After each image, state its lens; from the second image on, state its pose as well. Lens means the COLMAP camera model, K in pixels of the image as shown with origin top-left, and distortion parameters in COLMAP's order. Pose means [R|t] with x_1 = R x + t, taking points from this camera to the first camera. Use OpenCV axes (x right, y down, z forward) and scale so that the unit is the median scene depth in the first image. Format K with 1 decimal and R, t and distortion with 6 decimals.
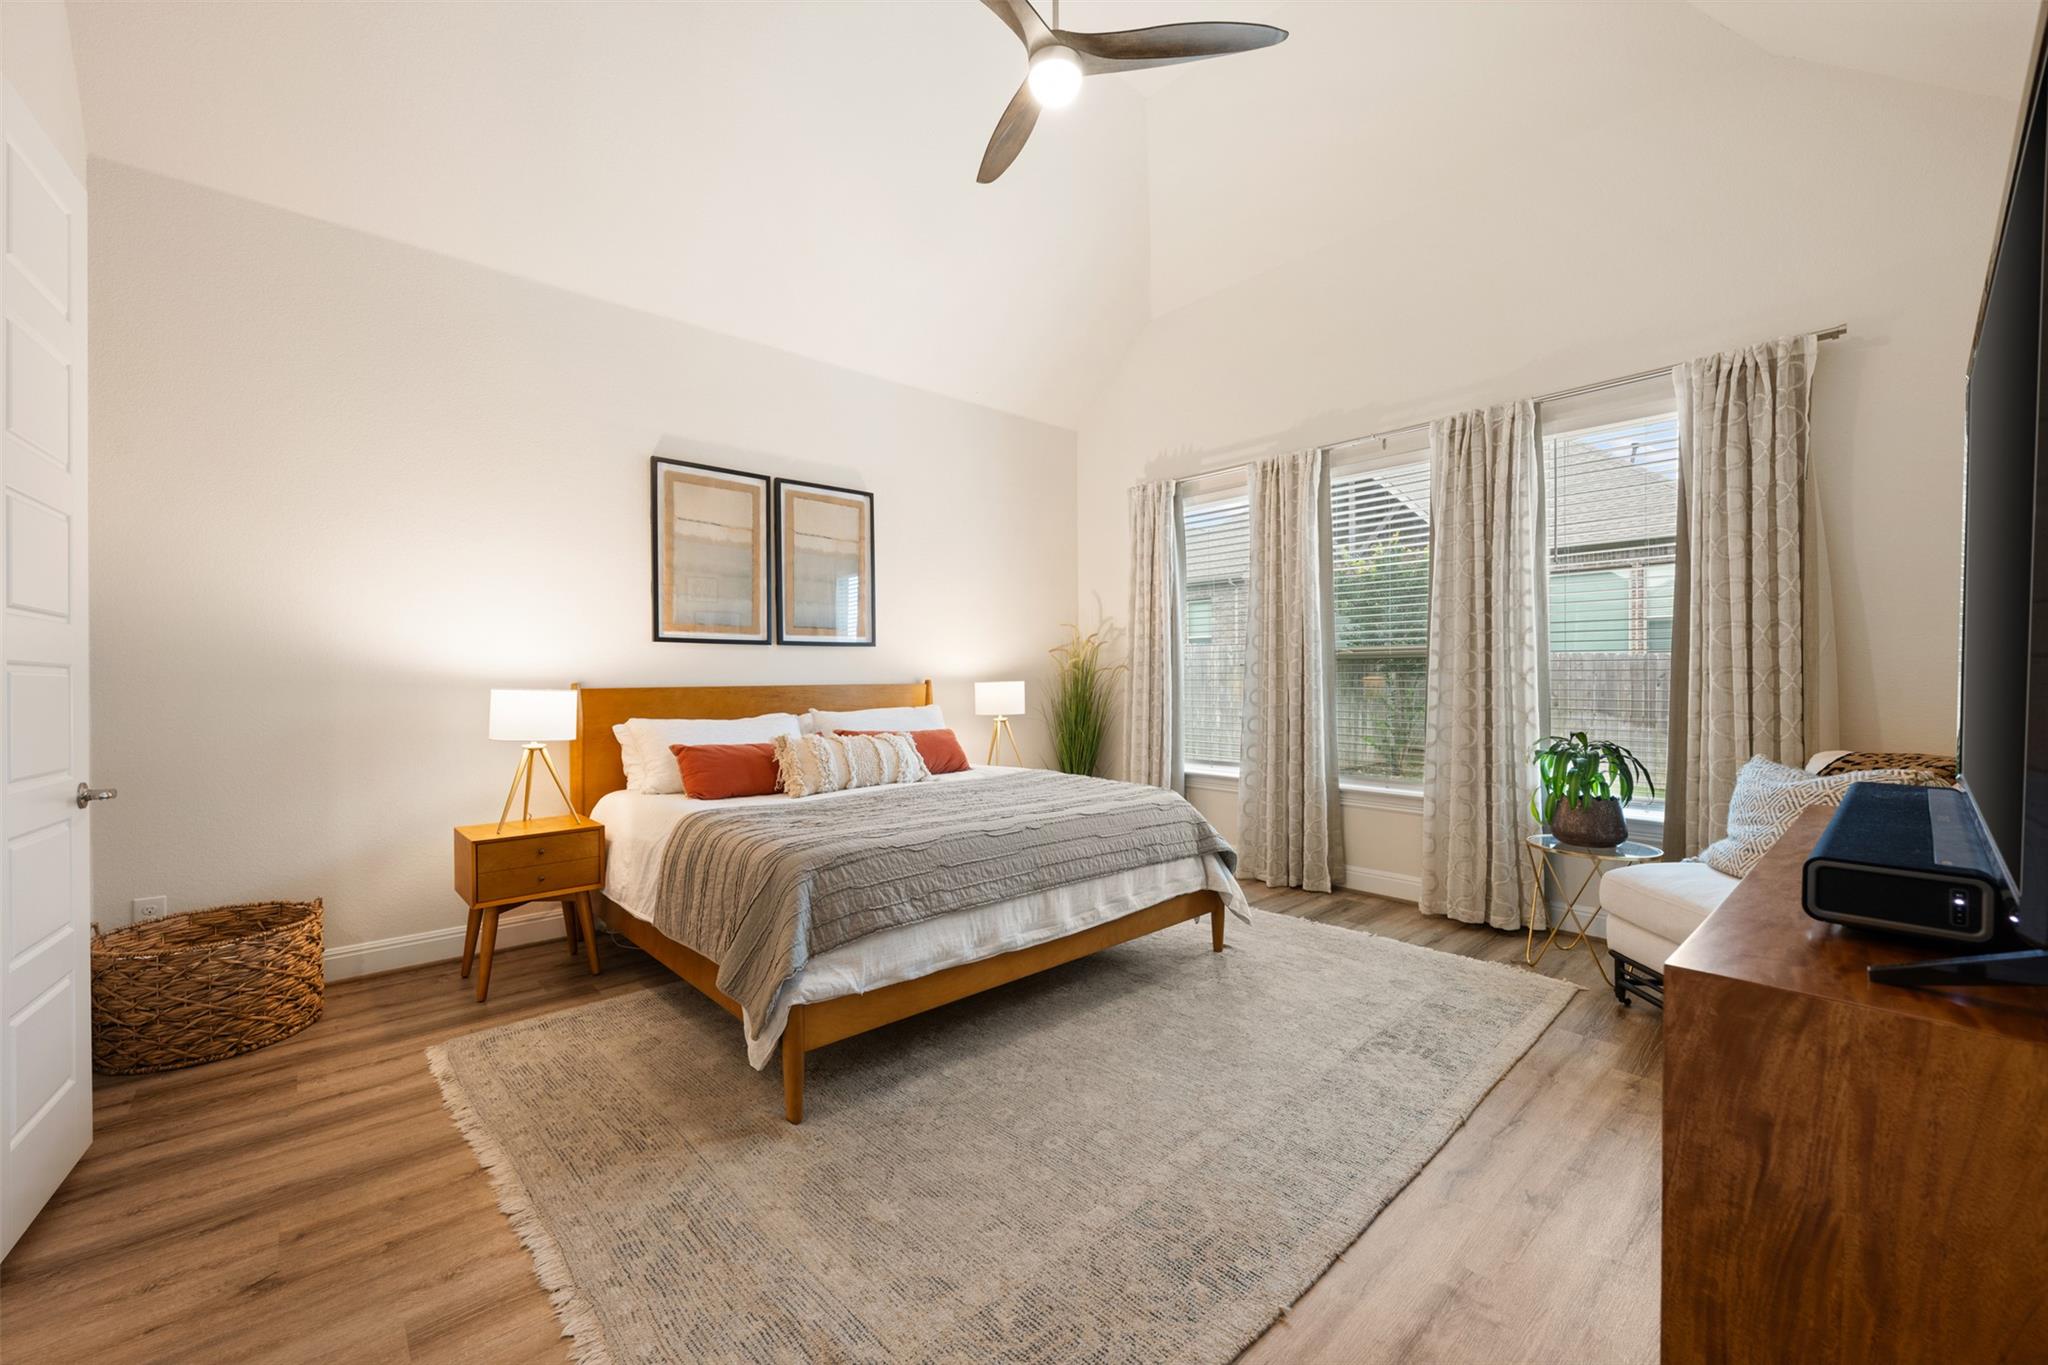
lens RADIAL K [[809.6, 0, 1020.3], [0, 809.6, 686.4], [0, 0, 1]] dist [-0.000271, -0.000199]
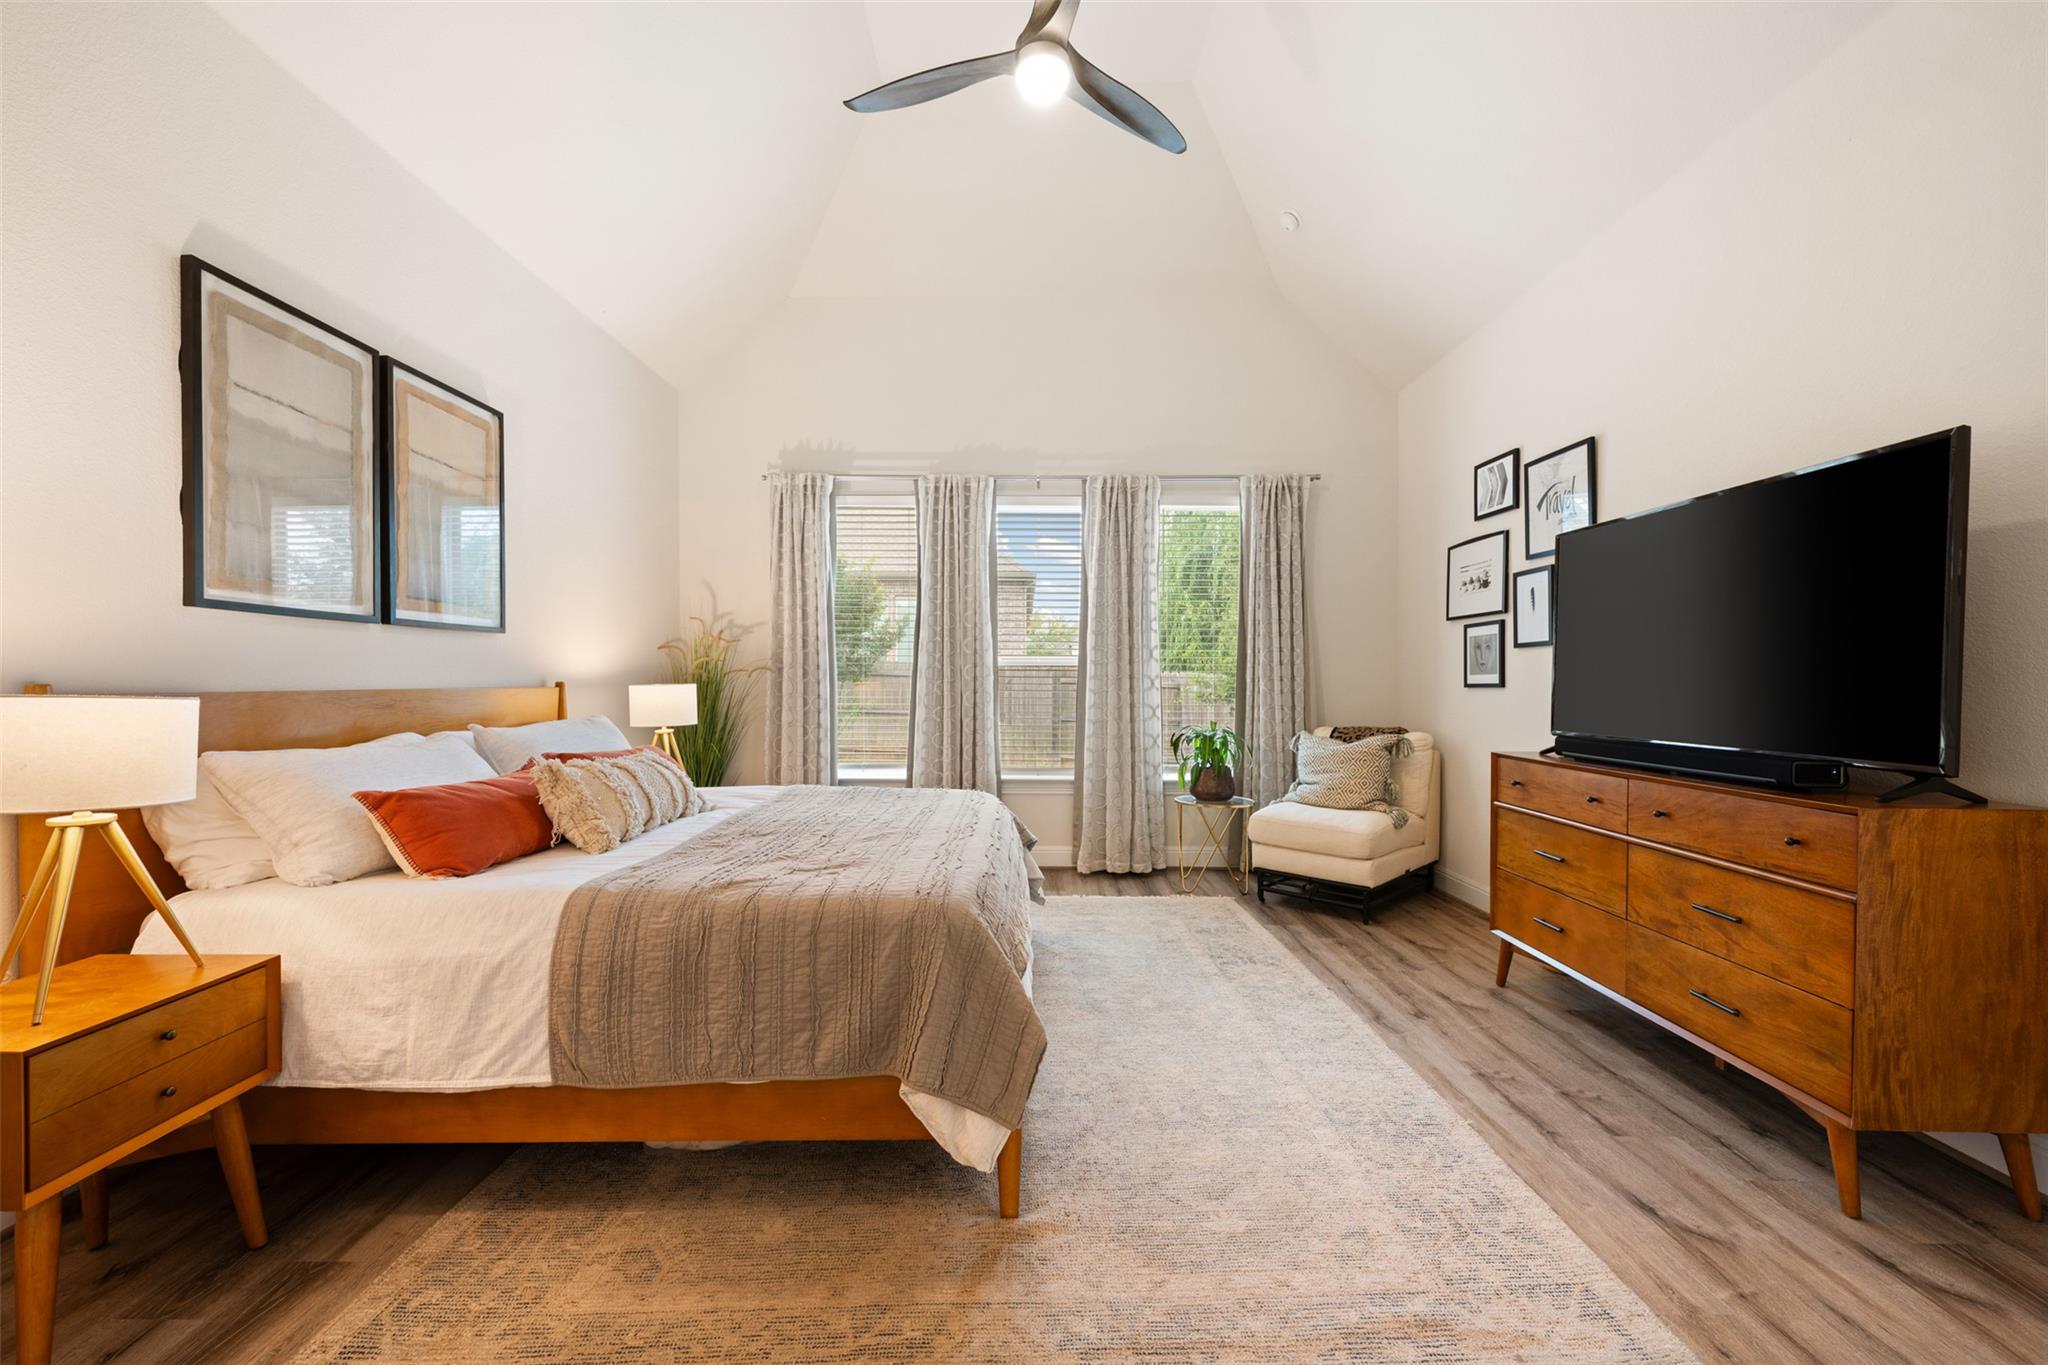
lens RADIAL K [[811.7, 0, 1023.8], [0, 811.7, 690.4], [0, 0, 1]] dist [-0.001540, -0.000146]
pose [[0.668215, -0.001333, 0.743967, -0.472763], [0.002399, 0.999997, -0.000362, 0.001531], [-0.743964, 0.002026, 0.668217, 0.235094]]
